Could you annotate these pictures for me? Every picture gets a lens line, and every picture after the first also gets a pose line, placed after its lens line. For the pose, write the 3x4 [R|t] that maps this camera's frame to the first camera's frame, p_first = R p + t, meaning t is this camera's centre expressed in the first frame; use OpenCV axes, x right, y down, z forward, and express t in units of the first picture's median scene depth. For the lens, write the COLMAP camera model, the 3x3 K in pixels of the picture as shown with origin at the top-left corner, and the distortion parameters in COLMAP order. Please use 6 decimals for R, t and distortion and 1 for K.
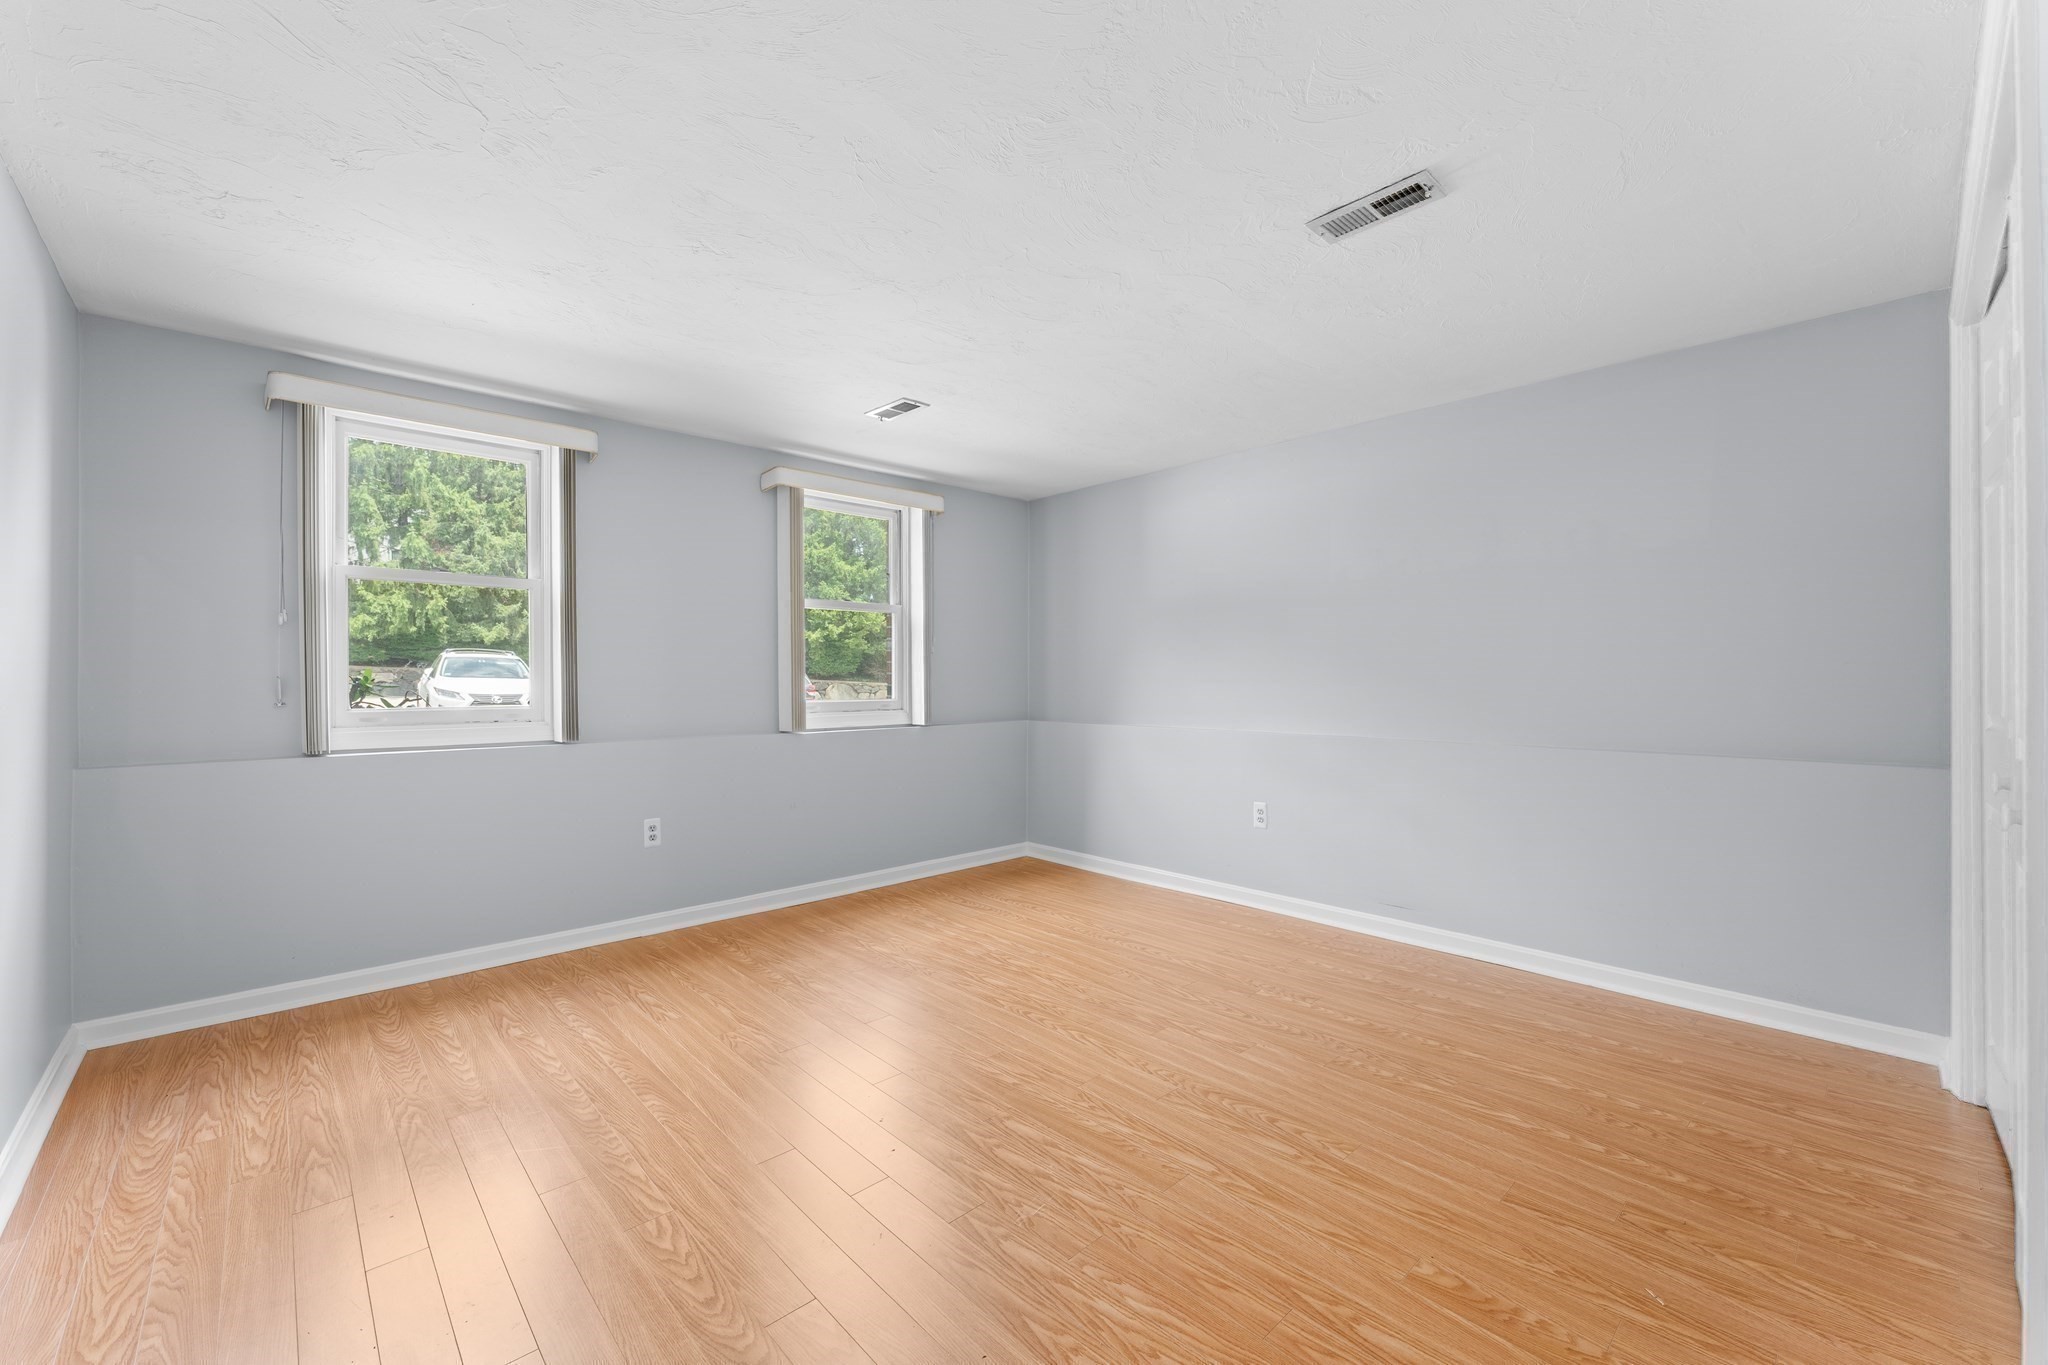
lens RADIAL K [[823.1, 0, 1026.3], [0, 823.1, 689.4], [0, 0, 1]] dist [-0.001198, -0.000202]
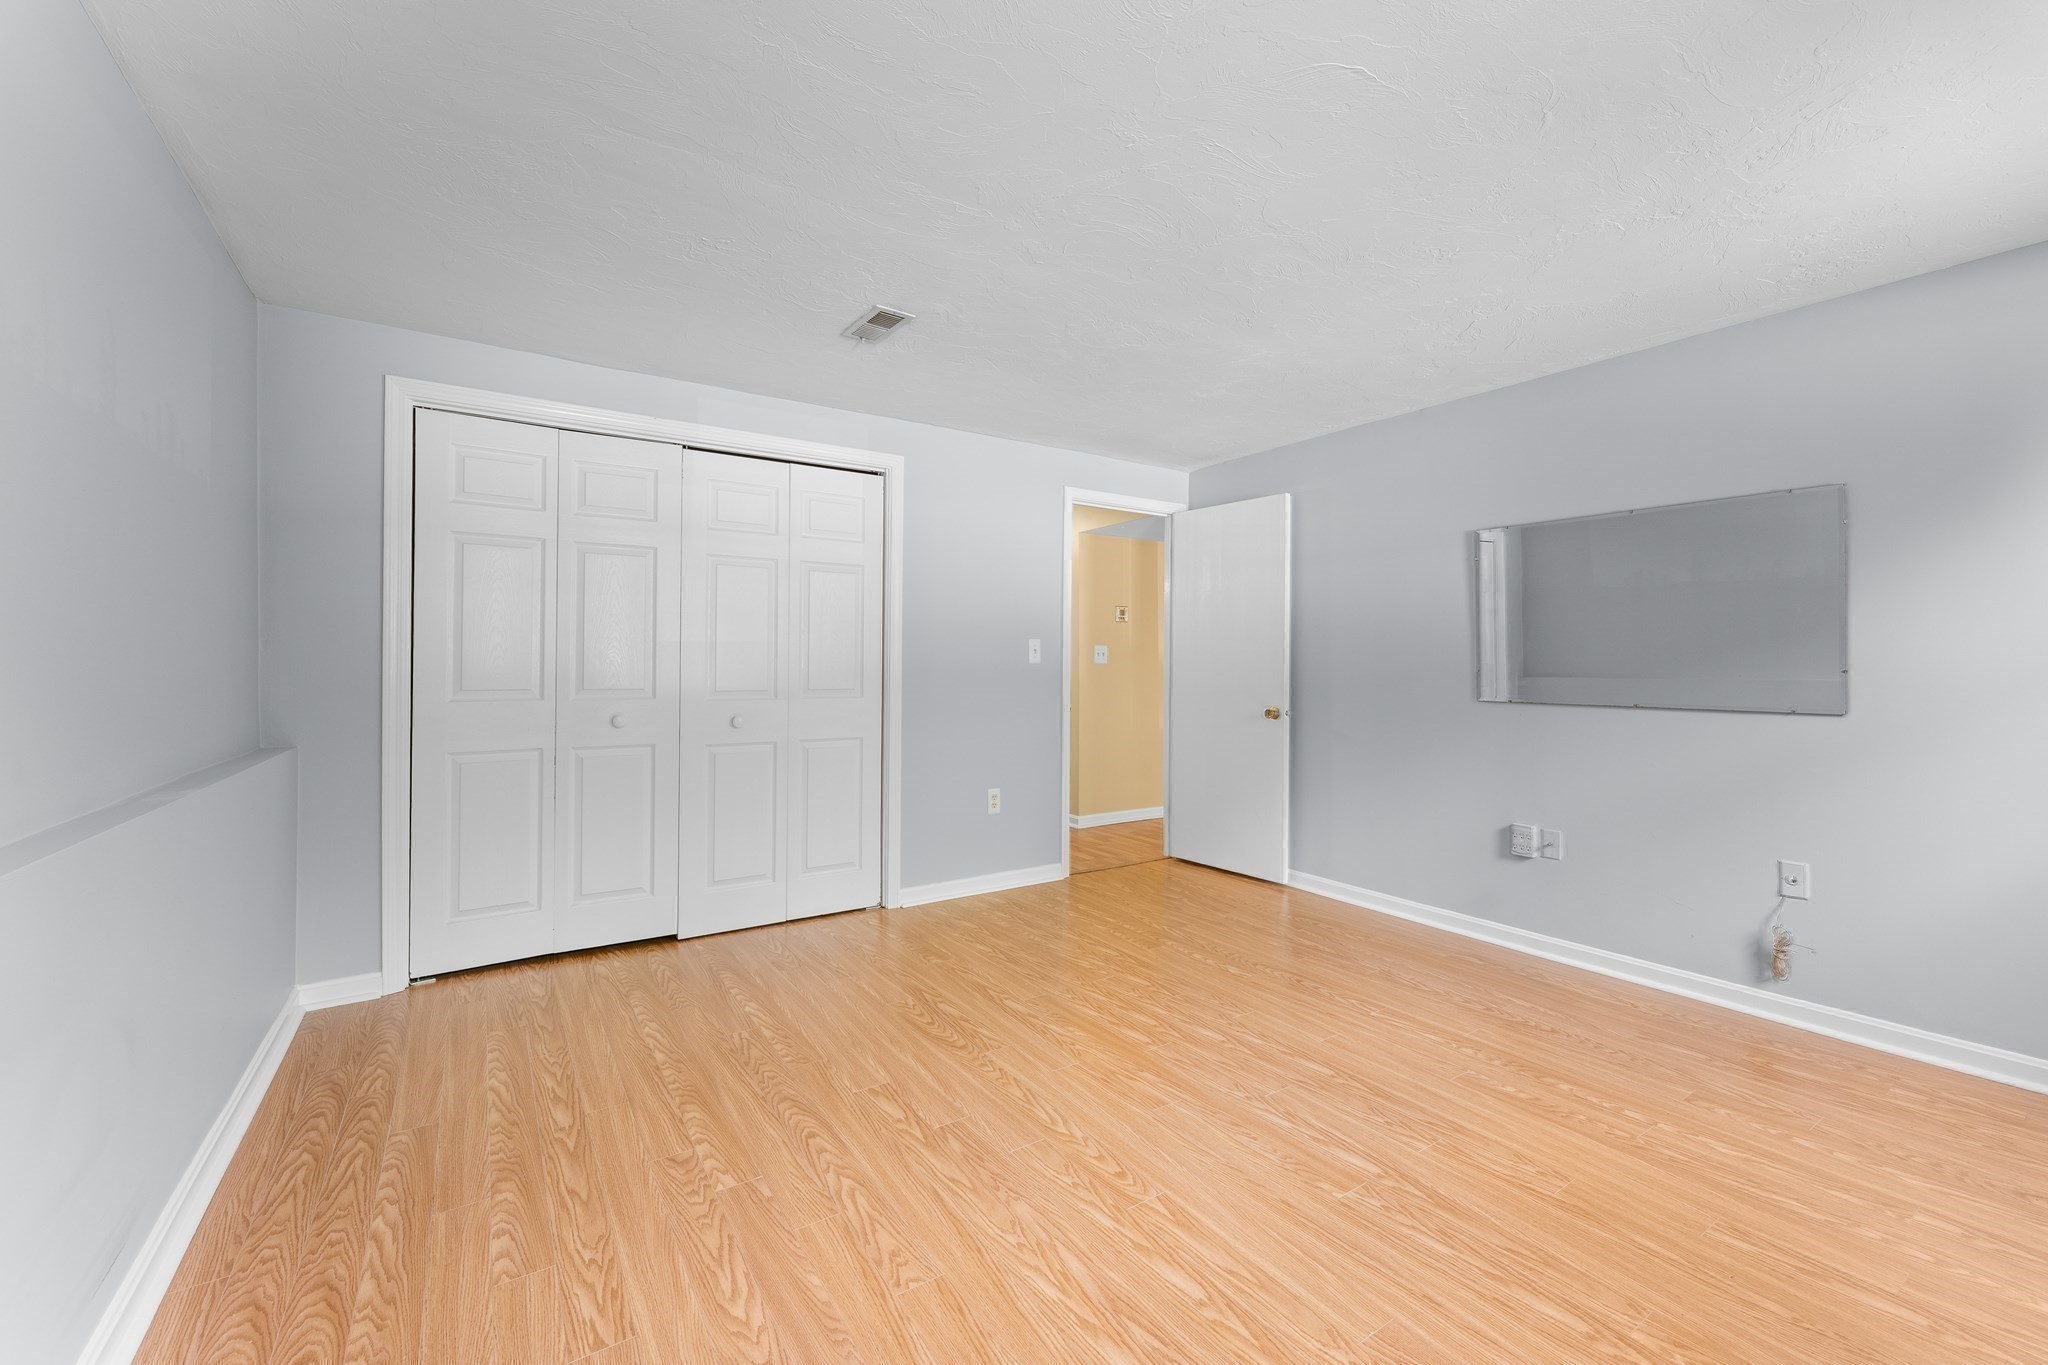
lens RADIAL K [[823.1, 0, 1026.3], [0, 823.1, 689.4], [0, 0, 1]] dist [-0.001198, -0.000202]
pose [[-0.986684, -0.005228, 0.162563, -0.036246], [0.001722, 0.999092, 0.042578, -0.025648], [-0.162638, 0.042291, -0.985779, 2.007142]]
